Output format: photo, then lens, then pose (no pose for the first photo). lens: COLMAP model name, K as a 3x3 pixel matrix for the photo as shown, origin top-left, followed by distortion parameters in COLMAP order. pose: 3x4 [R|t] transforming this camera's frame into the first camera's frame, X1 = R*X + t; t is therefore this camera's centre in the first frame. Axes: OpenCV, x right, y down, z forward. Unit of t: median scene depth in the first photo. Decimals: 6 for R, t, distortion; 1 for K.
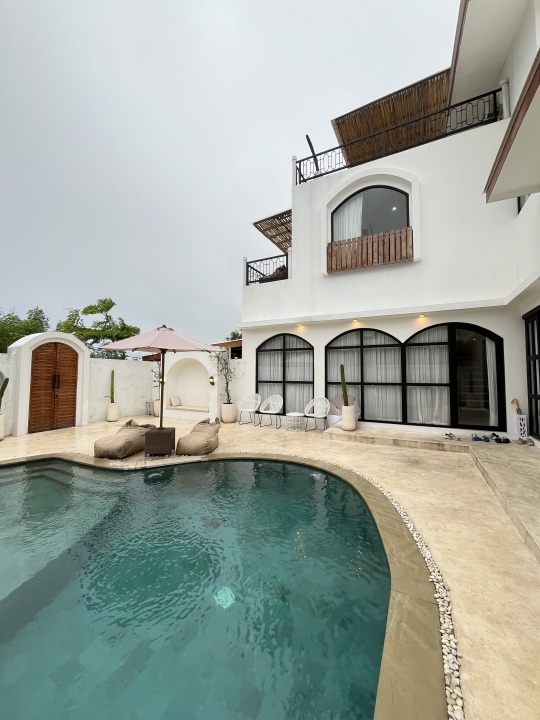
lens RADIAL K [[284.6, 0, 271.4], [0, 284.6, 360.2], [0, 0, 1]] dist [0.002385, 0.000144]
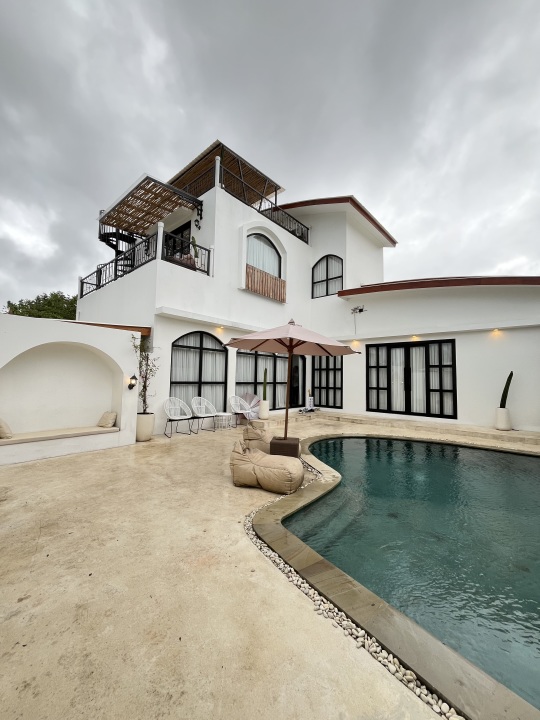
lens RADIAL K [[291.6, 0, 271.3], [0, 291.6, 357.5], [0, 0, 1]] dist [0.001407, 0.000117]
pose [[0.255649, 0.064431, 0.964620, -0.823895], [-0.072026, 0.996273, -0.047456, 0.022039], [-0.964083, -0.057346, 0.259337, 0.518493]]
